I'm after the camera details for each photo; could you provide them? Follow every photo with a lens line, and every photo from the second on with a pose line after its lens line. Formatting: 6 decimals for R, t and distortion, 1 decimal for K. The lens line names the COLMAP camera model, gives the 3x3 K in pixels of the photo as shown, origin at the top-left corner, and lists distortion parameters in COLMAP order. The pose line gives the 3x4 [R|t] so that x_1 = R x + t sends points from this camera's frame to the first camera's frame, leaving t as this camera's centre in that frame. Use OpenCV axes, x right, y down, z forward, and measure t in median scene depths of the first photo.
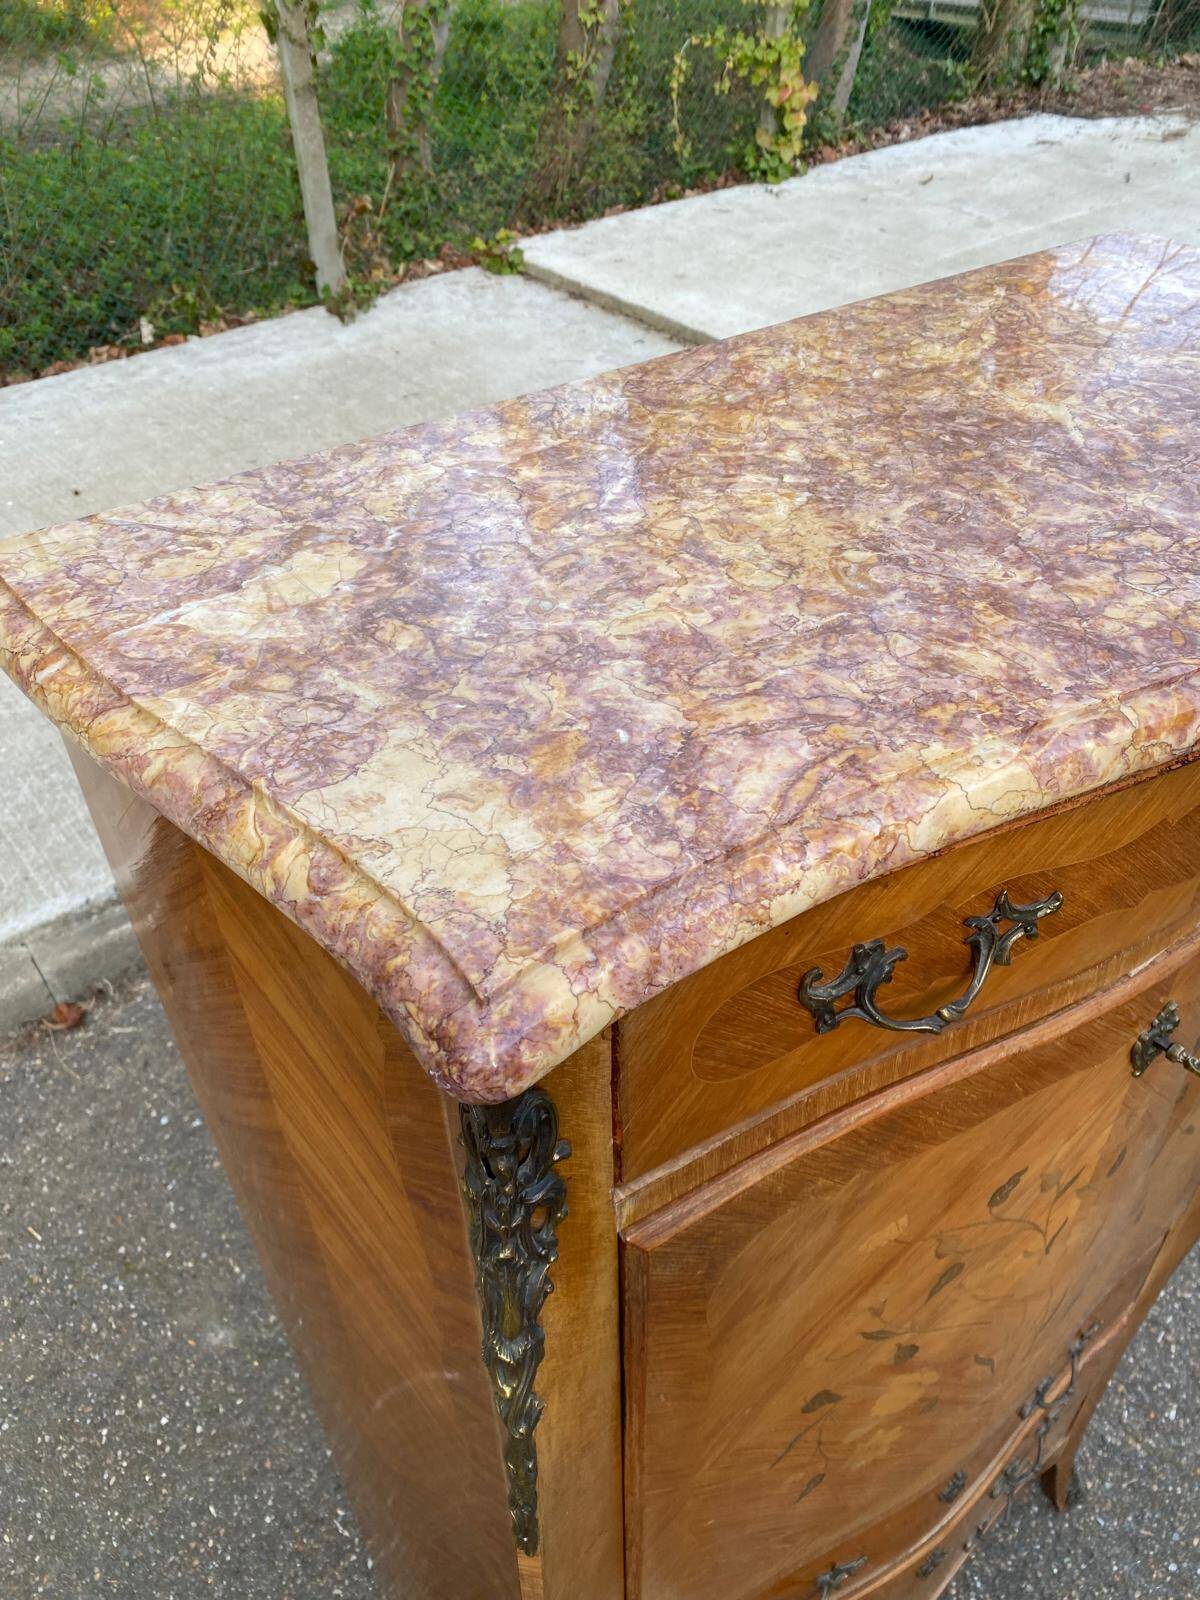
lens RADIAL K [[1223.6, 0, 611.8], [0, 1223.6, 783.3], [0, 0, 1]] dist [0.020629, -0.024305]
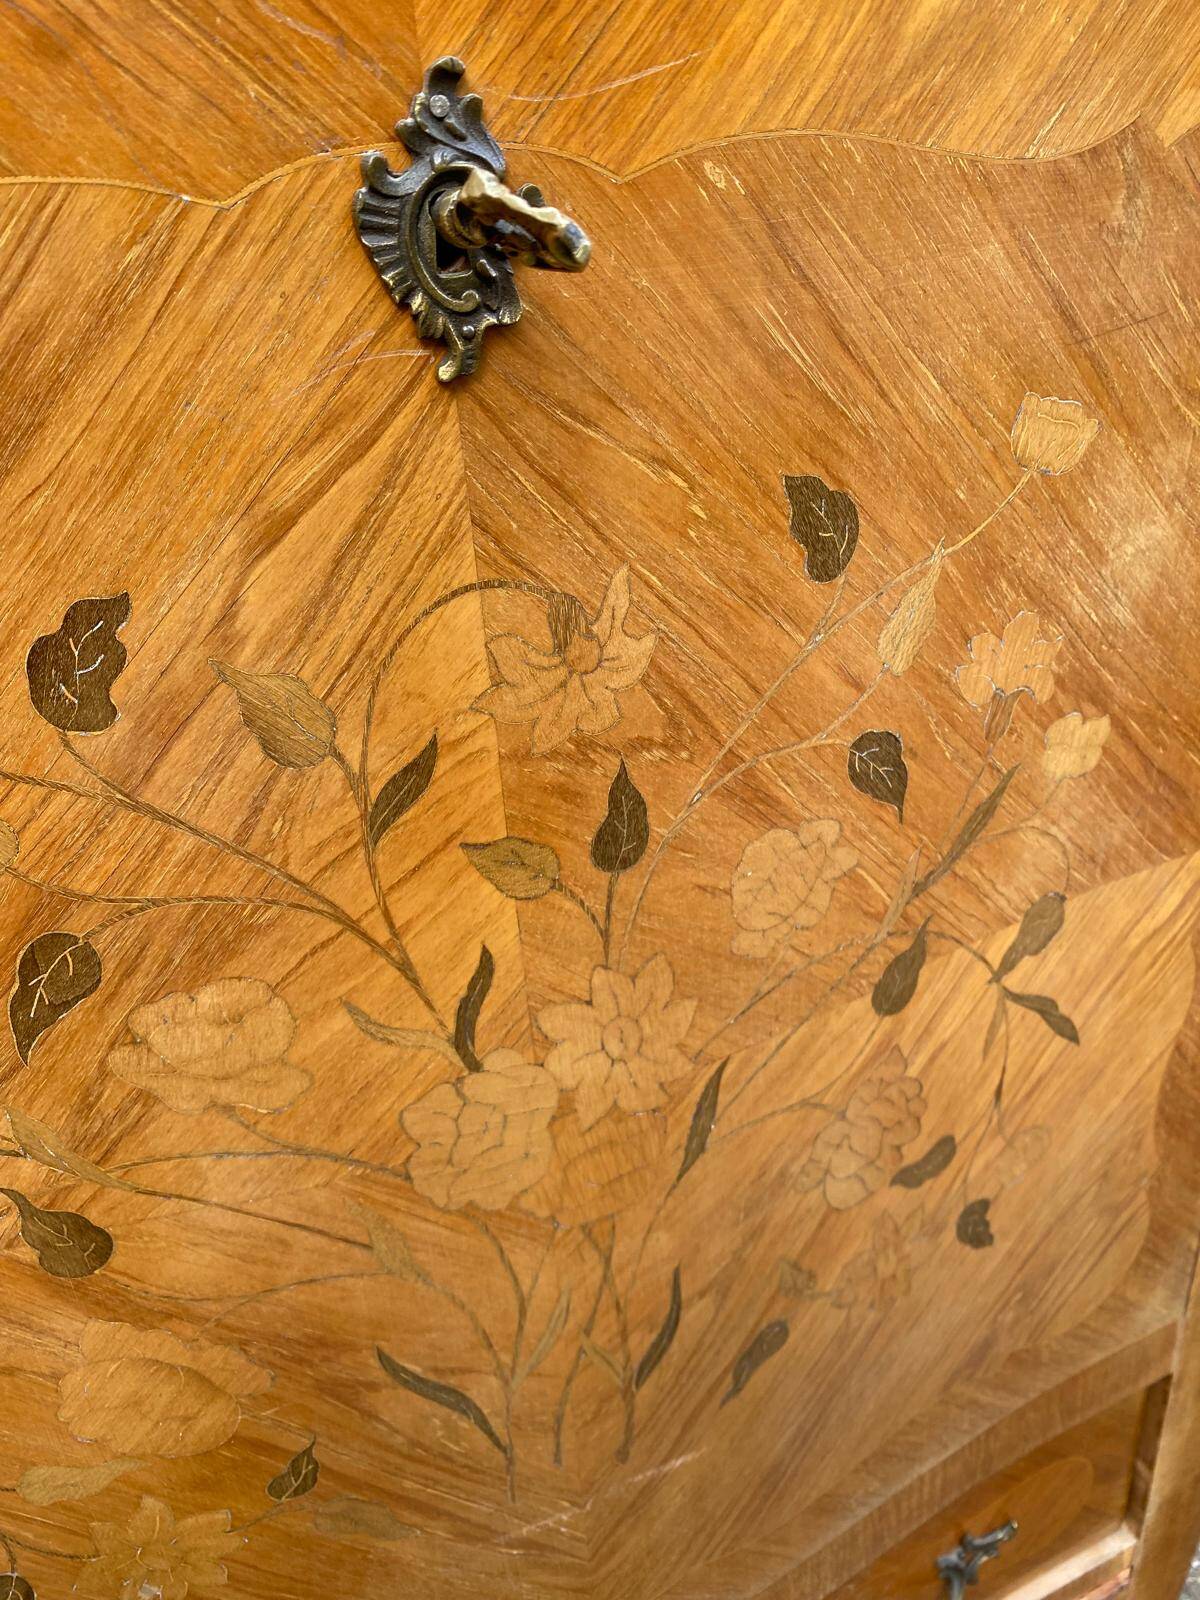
lens RADIAL K [[1223.6, 0, 607.9], [0, 1223.6, 788.2], [0, 0, 1]] dist [0.020629, -0.024305]
pose [[0.973477, 0.054593, -0.222176, 0.237004], [-0.098846, 0.976160, -0.193241, 0.179033], [0.206330, 0.210077, 0.955665, 0.290110]]
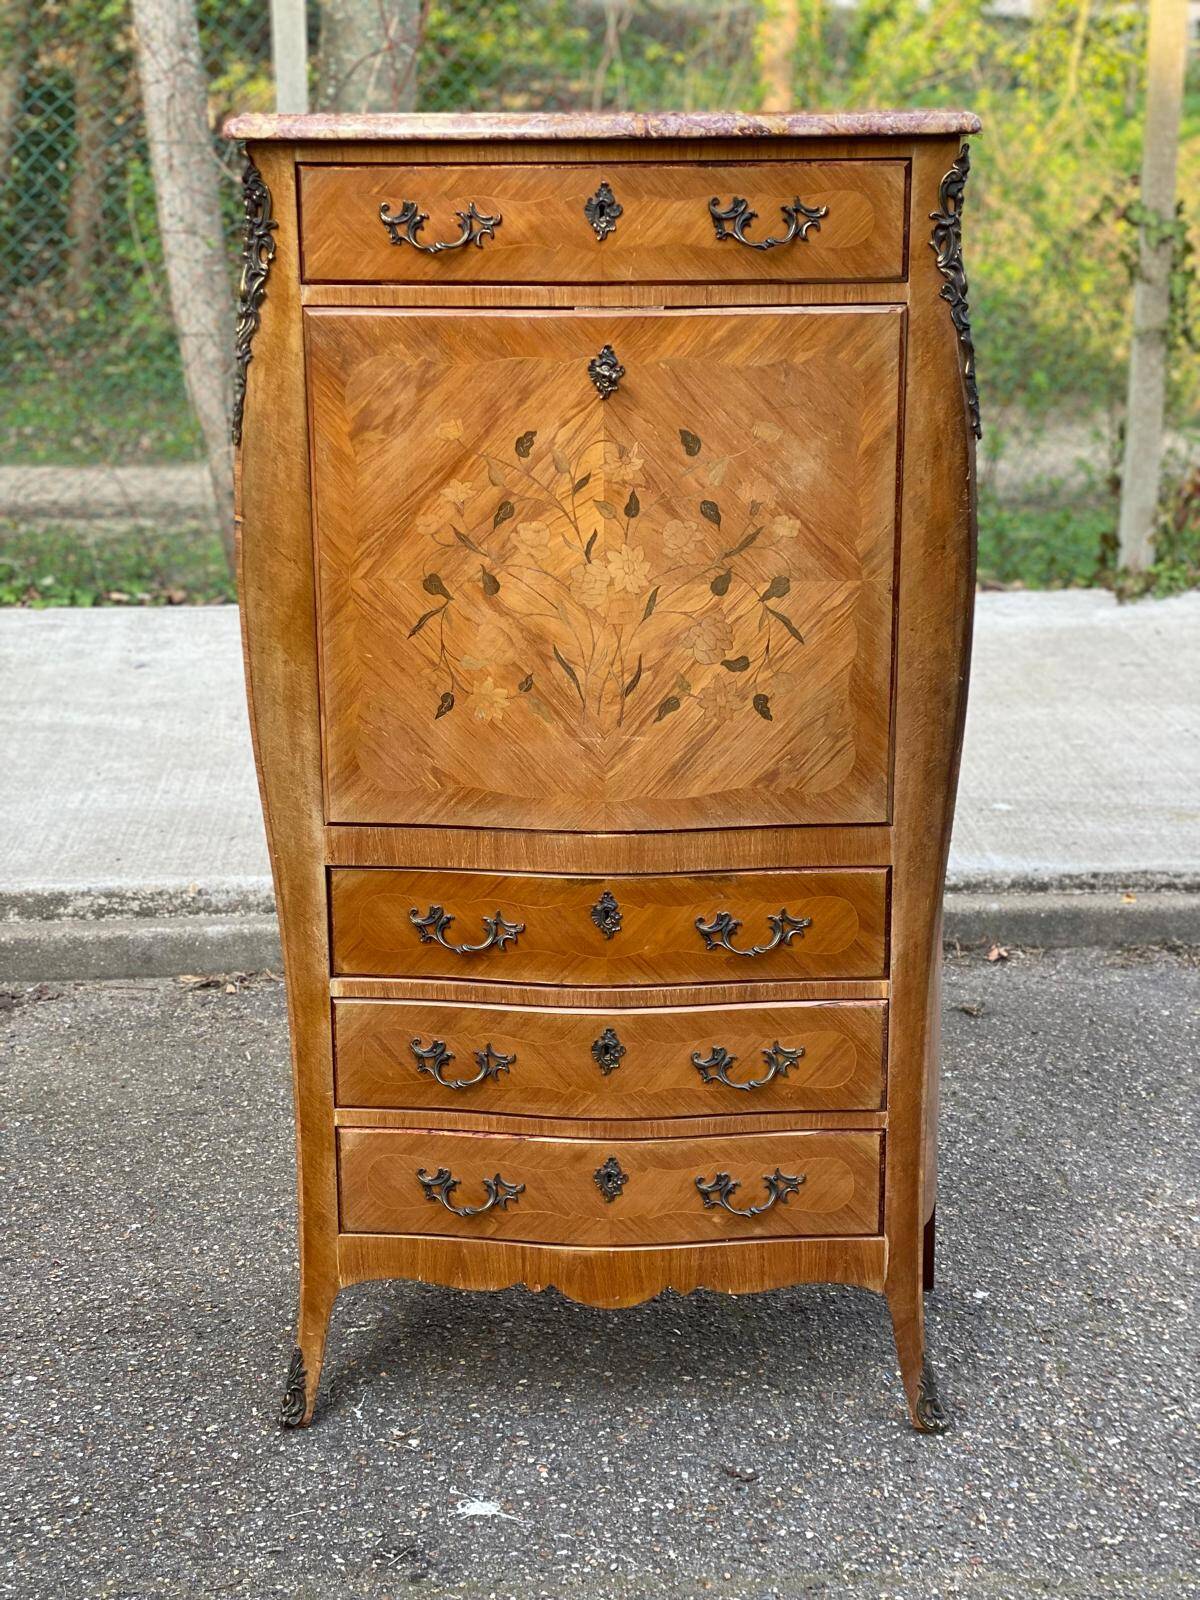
lens RADIAL K [[2389.1, 0, 606.9], [0, 2389.1, 790.5], [0, 0, 1]] dist [0.110610, 0.000000]
pose [[0.805050, 0.161177, -0.570892, 1.122960], [-0.378728, 0.880366, -0.285519, 0.775593], [0.456575, 0.446069, 0.769780, -0.672393]]
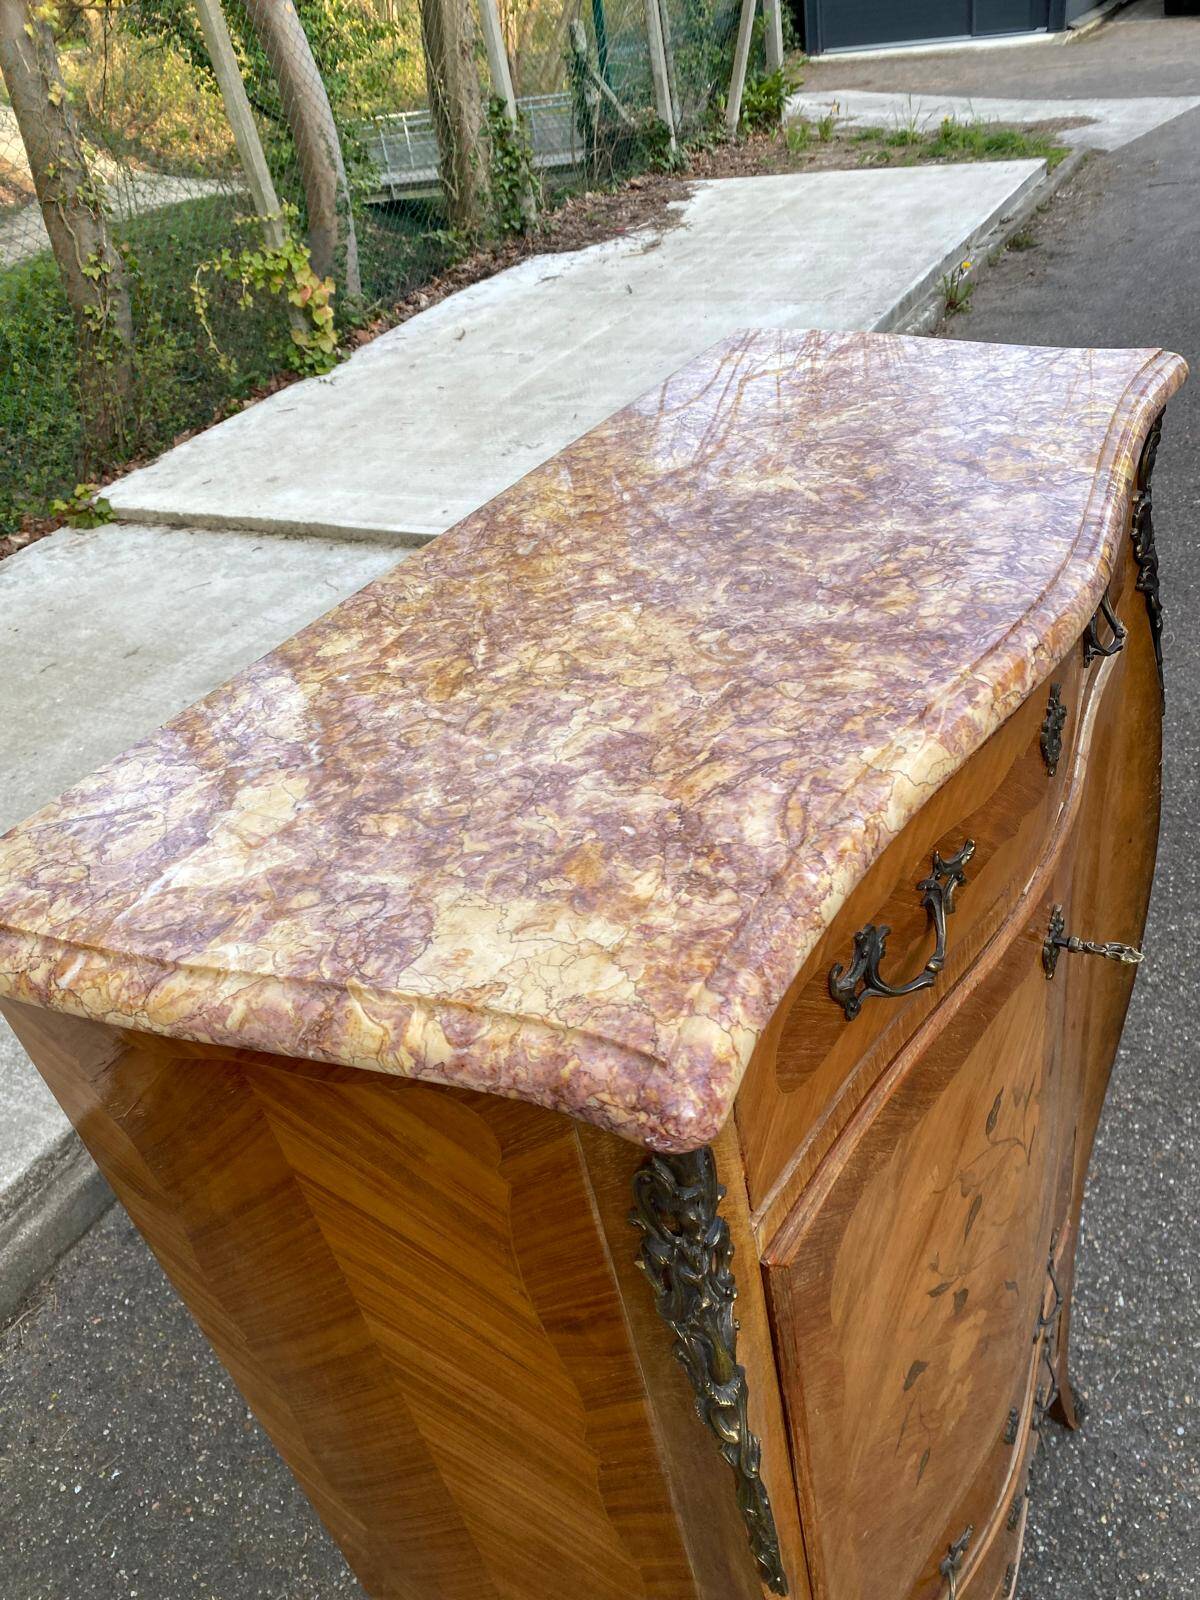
lens RADIAL K [[1223.6, 0, 617.4], [0, 1223.6, 798.7], [0, 0, 1]] dist [0.020629, -0.024305]
pose [[0.908665, -0.336446, 0.247250, -0.077488], [0.360960, 0.930637, -0.060191, -0.000386], [-0.209849, 0.143940, 0.967080, -0.033244]]
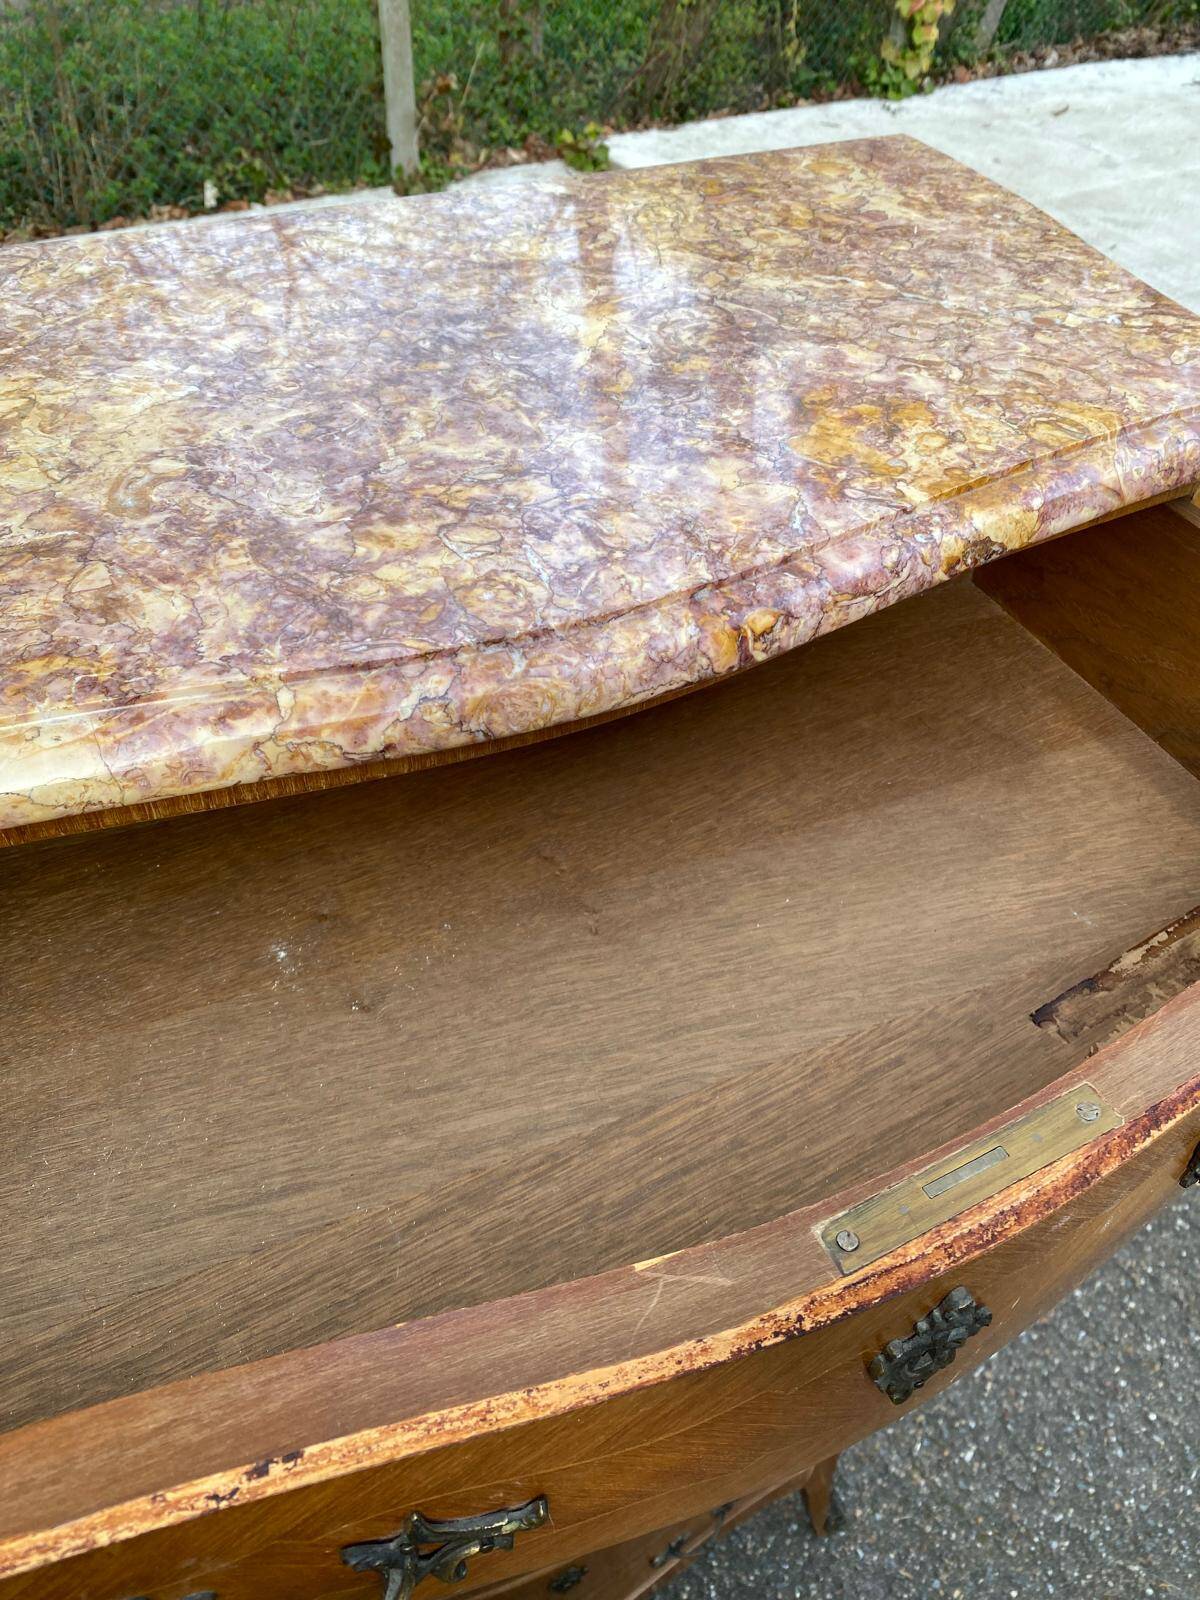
lens RADIAL K [[1223.6, 0, 599.9], [0, 1223.6, 763.9], [0, 0, 1]] dist [0.020629, -0.024305]
pose [[0.987732, 0.132408, -0.082787, 0.199600], [-0.128192, 0.990260, 0.054339, -0.024398], [0.089176, -0.043060, 0.995085, 0.070747]]
